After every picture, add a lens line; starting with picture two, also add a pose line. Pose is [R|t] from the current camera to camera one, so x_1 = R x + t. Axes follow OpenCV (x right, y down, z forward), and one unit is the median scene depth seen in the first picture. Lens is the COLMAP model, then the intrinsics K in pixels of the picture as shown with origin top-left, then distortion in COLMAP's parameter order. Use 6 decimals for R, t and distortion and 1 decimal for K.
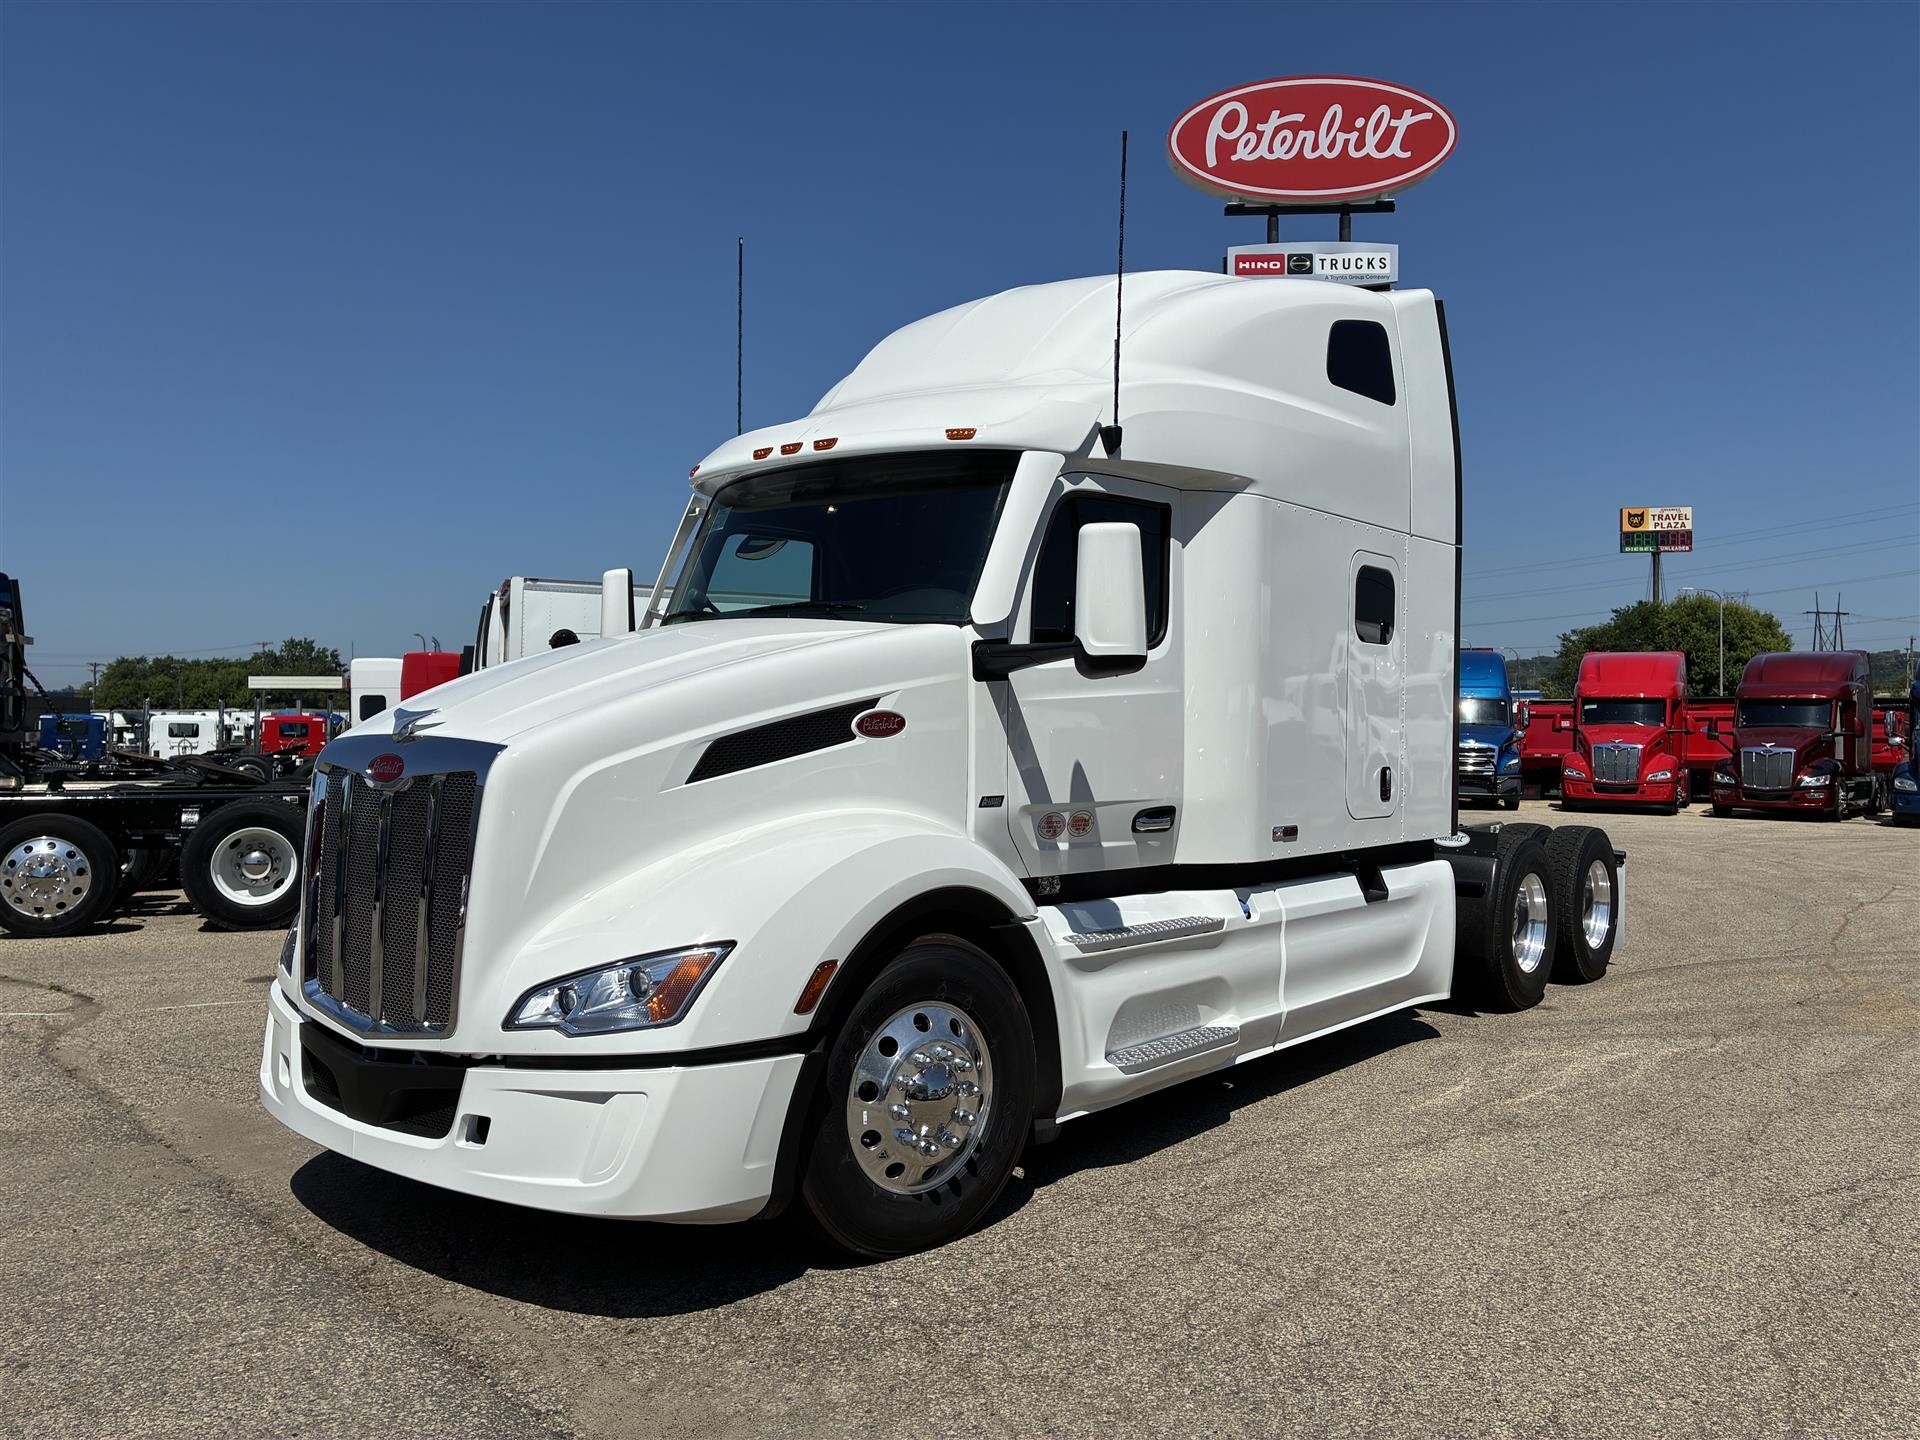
lens RADIAL K [[1343.9, 0, 937.5], [0, 1343.9, 700.8], [0, 0, 1]] dist [-0.018930, 0.012845]
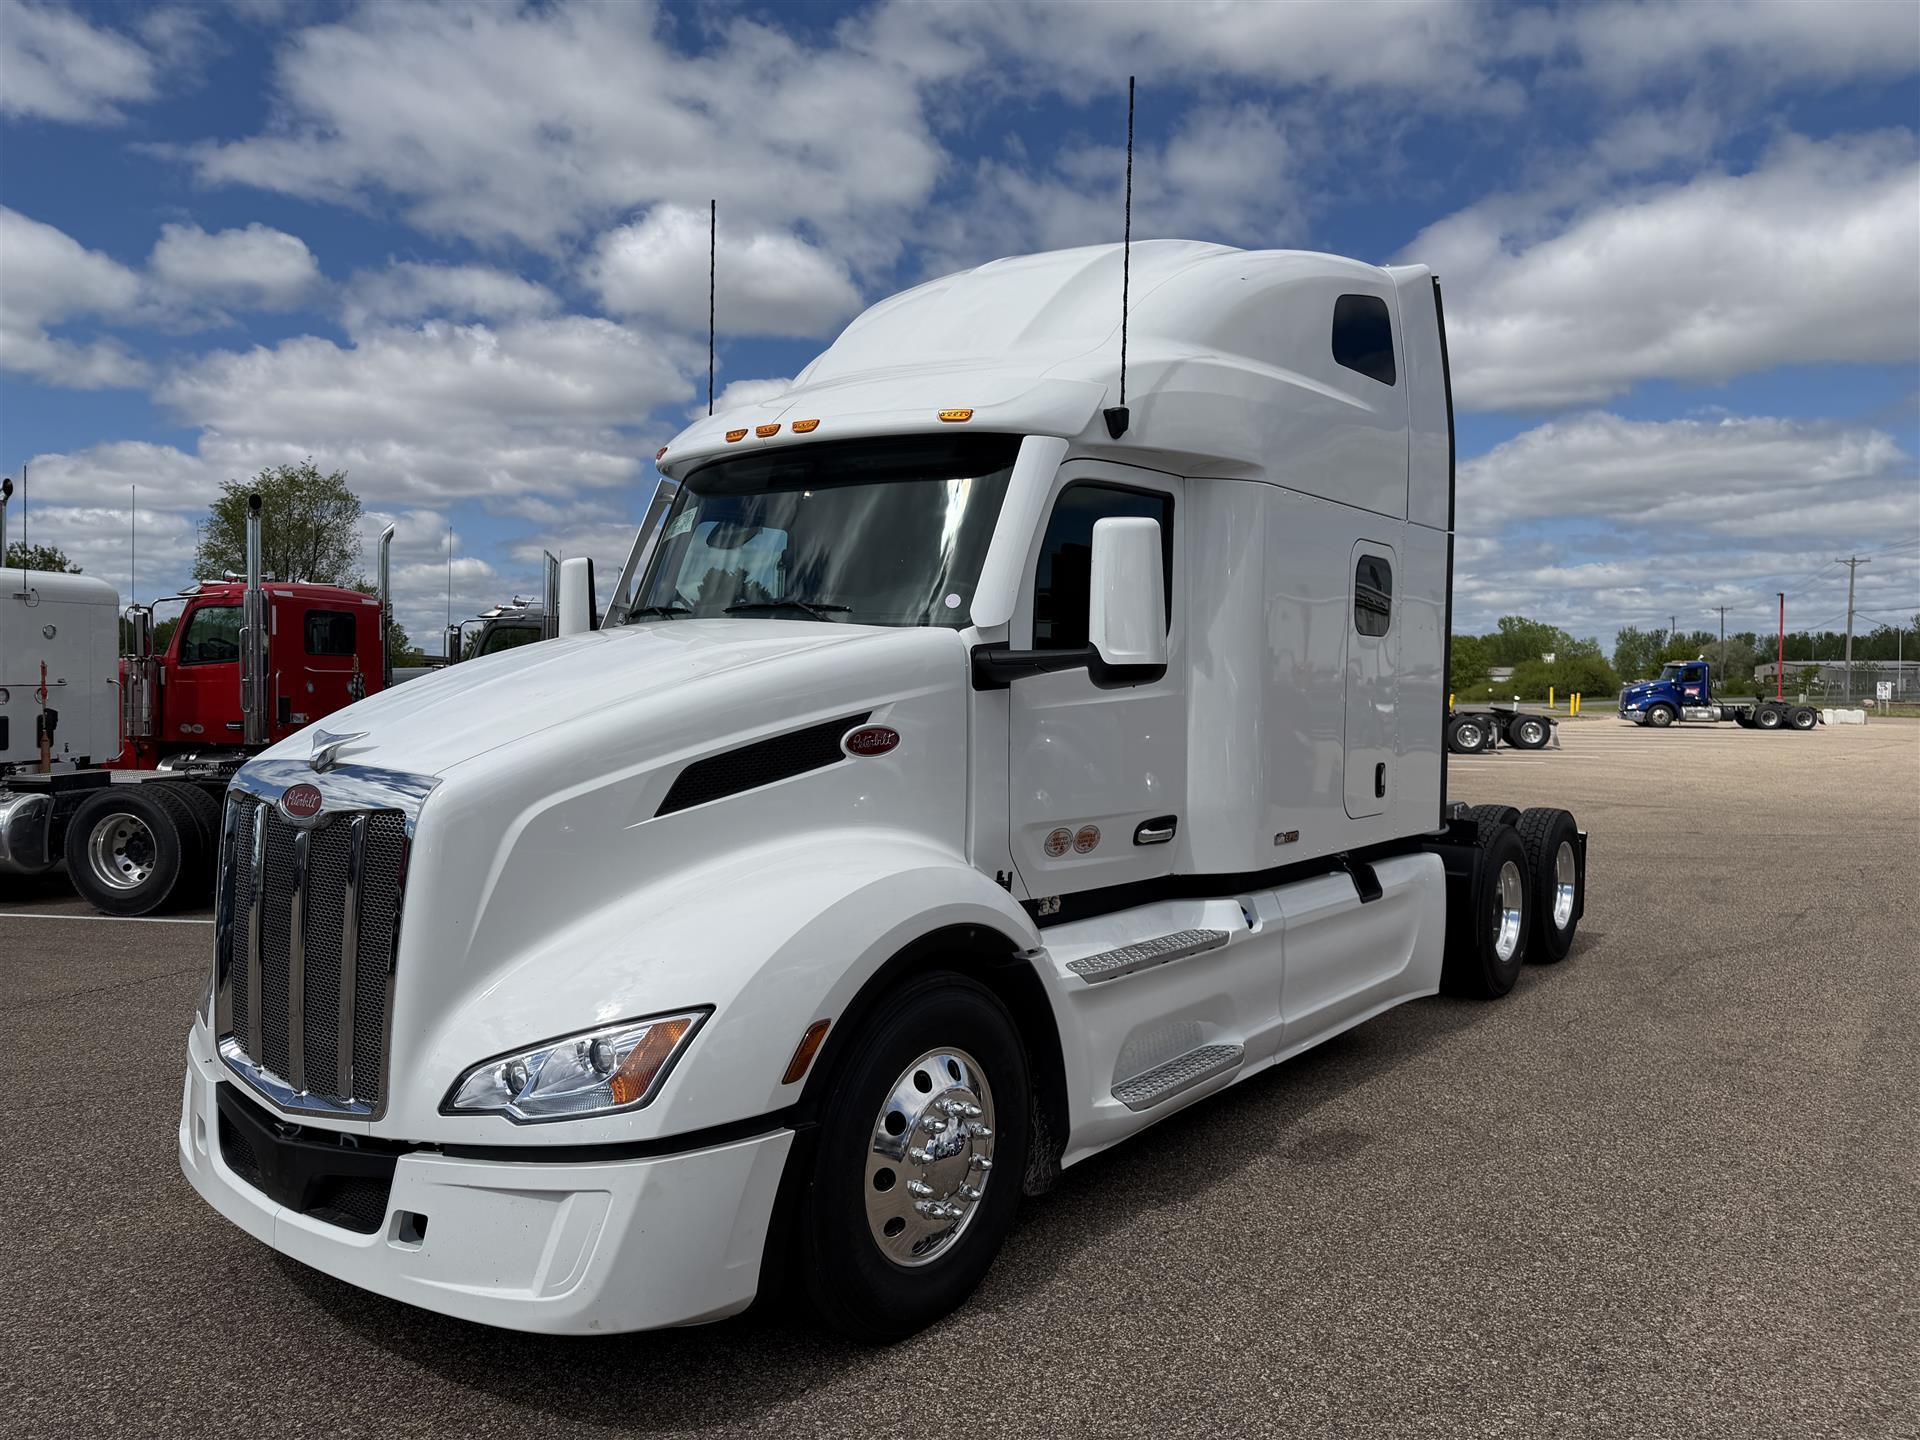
lens RADIAL K [[1237.0, 0, 943.7], [0, 1237.0, 720.9], [0, 0, 1]] dist [0.027080, -0.020309]
pose [[0.999223, -0.004978, 0.039088, -0.025609], [0.003268, 0.999039, 0.043699, -0.030136], [-0.039268, -0.043537, 0.998280, 0.159947]]
